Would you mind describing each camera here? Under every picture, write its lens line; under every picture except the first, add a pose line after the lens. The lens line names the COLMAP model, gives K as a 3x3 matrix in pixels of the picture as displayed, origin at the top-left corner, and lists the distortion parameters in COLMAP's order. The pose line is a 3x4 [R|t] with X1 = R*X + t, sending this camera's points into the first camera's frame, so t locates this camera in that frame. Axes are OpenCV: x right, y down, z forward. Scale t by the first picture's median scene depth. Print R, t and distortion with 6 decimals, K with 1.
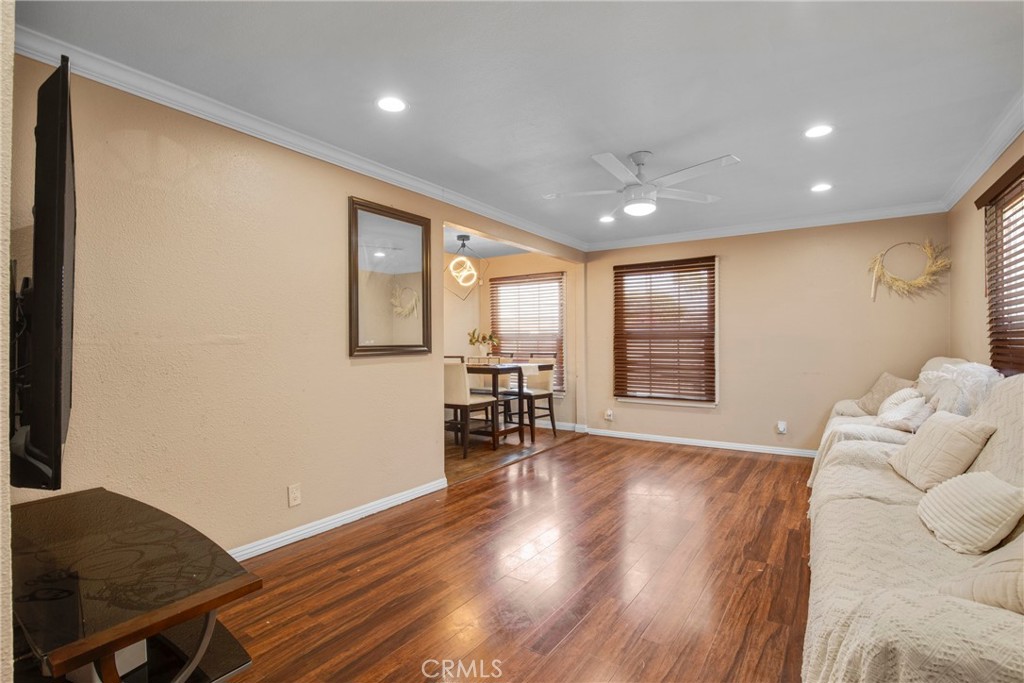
lens RADIAL K [[487.9, 0, 512.0], [0, 487.9, 341.5], [0, 0, 1]] dist [-0.024916, 0.000020]
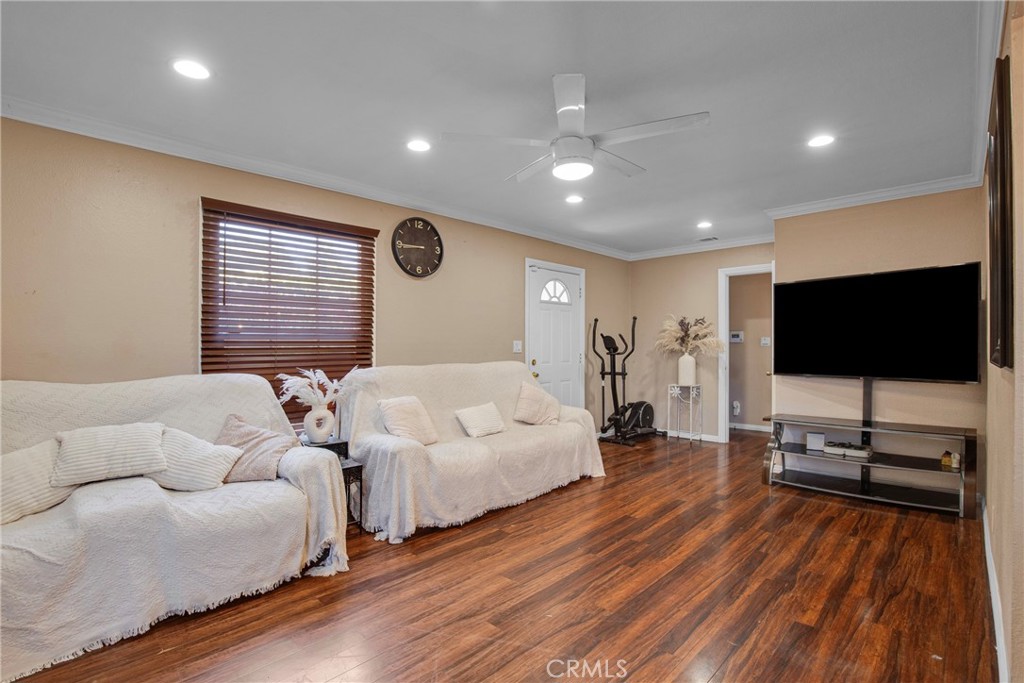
lens RADIAL K [[493.7, 0, 531.5], [0, 493.7, 341.5], [0, 0, 1]] dist [-0.033309, 0.000072]
pose [[-0.990276, 0.009728, 0.138775, 0.124151], [0.007941, 0.999878, -0.013426, 0.002407], [-0.138889, -0.012193, -0.990233, 1.006198]]
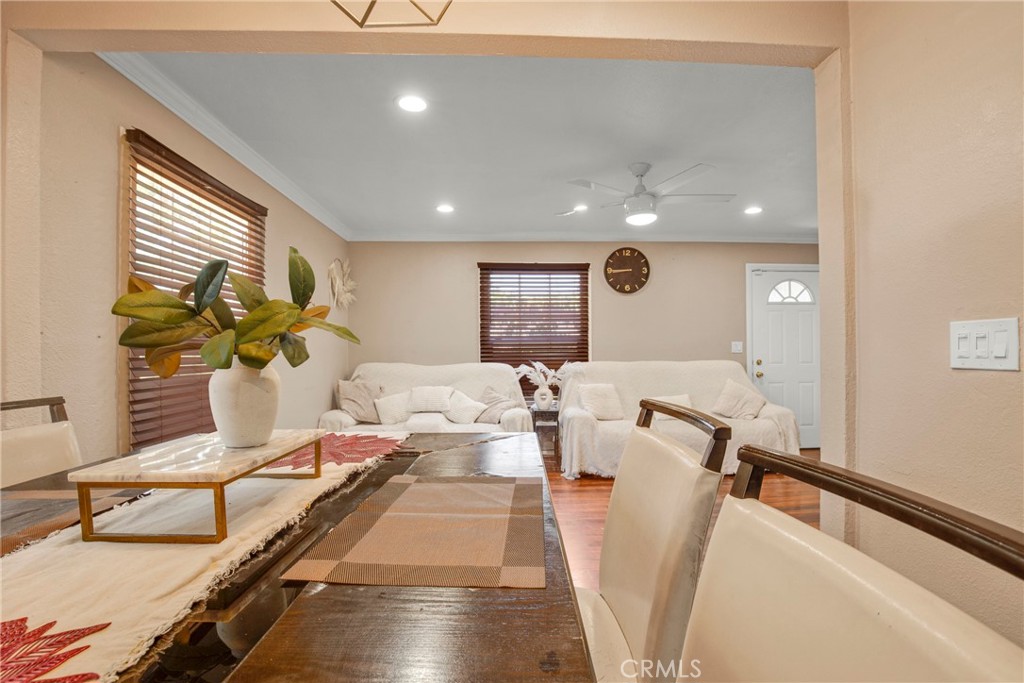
lens RADIAL K [[493.1, 0, 512.0], [0, 493.1, 341.5], [0, 0, 1]] dist [-0.014133, -0.000123]
pose [[-0.601419, 0.016461, 0.798764, -0.232274], [0.003327, 0.999831, -0.018100, 0.004127], [-0.798927, -0.008229, -0.601372, 1.051260]]
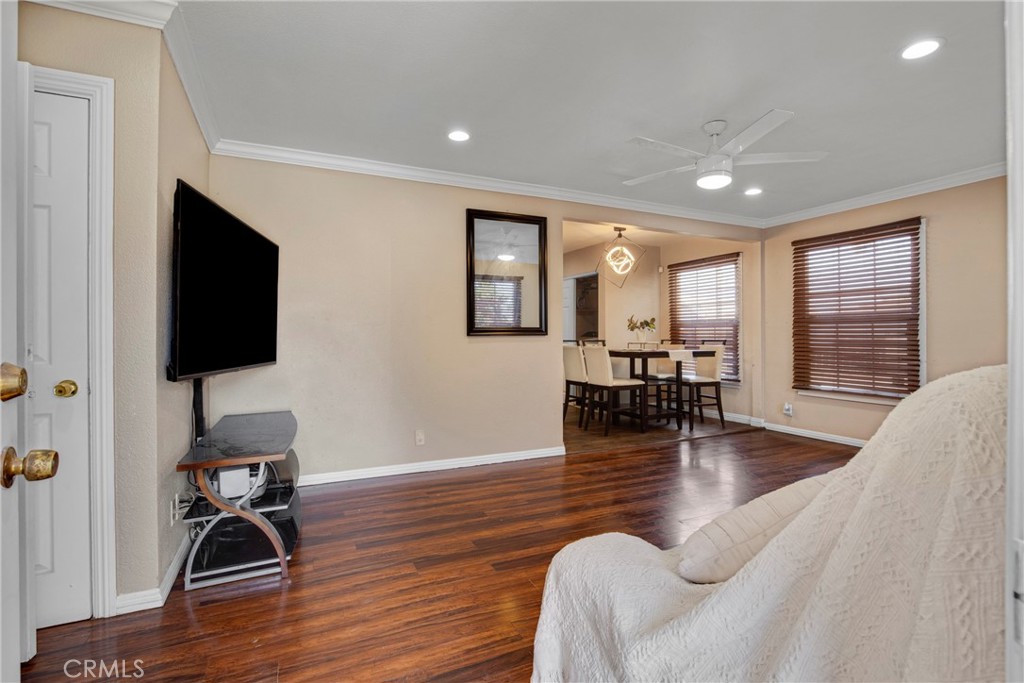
lens RADIAL K [[479.5, 0, 509.4], [0, 479.5, 336.5], [0, 0, 1]] dist [-0.027616, -0.000177]
pose [[0.854190, 0.002254, -0.519956, 0.232569], [-0.000626, 0.999994, 0.003306, 0.016578], [0.519961, -0.002499, 0.854187, -0.003659]]
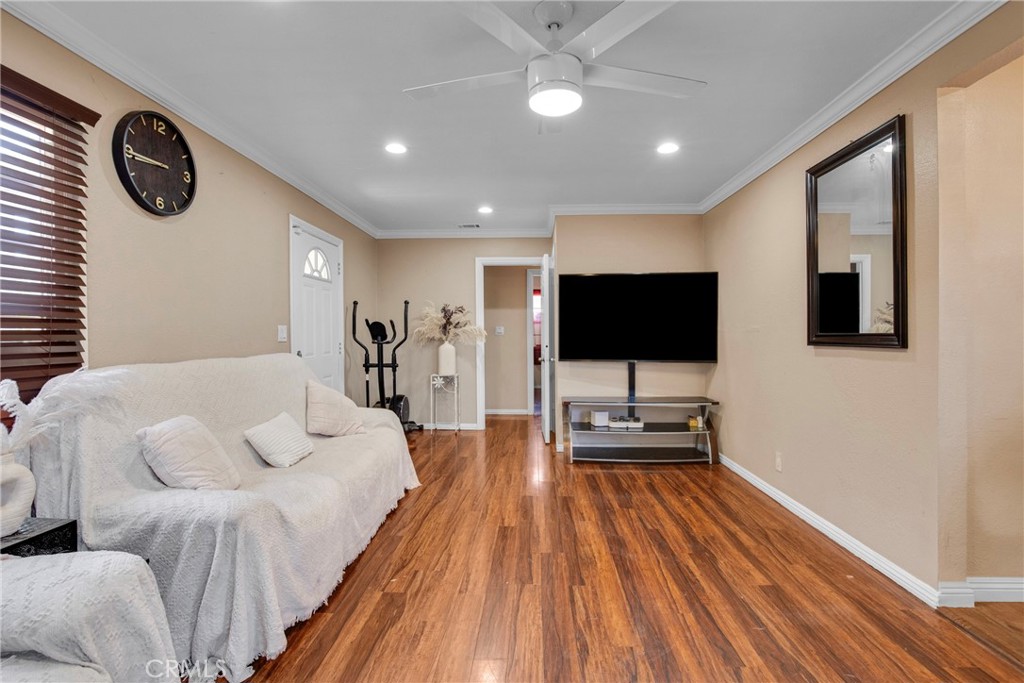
lens RADIAL K [[481.4, 0, 526.6], [0, 481.4, 342.0], [0, 0, 1]] dist [-0.026862, -0.000487]
pose [[-0.838446, 0.013322, -0.544822, 0.348281], [0.007315, 0.999886, 0.013192, 0.004949], [0.544936, 0.007075, -0.838448, 0.834230]]
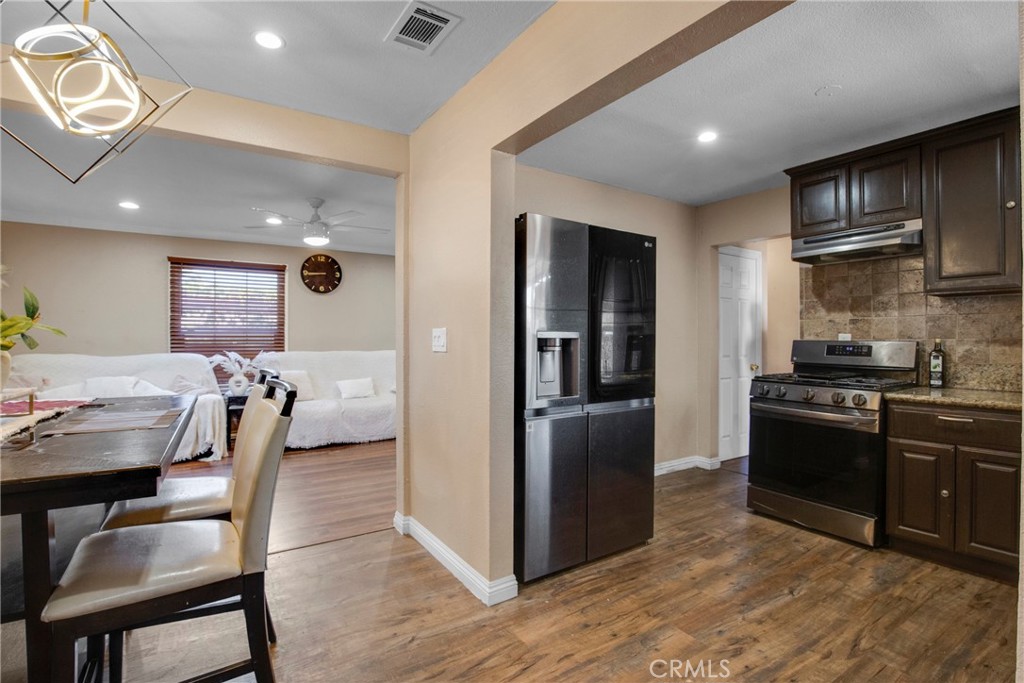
lens RADIAL K [[493.7, 0, 531.5], [0, 493.7, 341.5], [0, 0, 1]] dist [-0.033309, 0.000072]
pose [[-0.933690, -0.001381, 0.358080, -0.449676], [-0.001647, 0.999999, -0.000436, 0.003540], [-0.358079, -0.000997, -0.933691, 1.169254]]
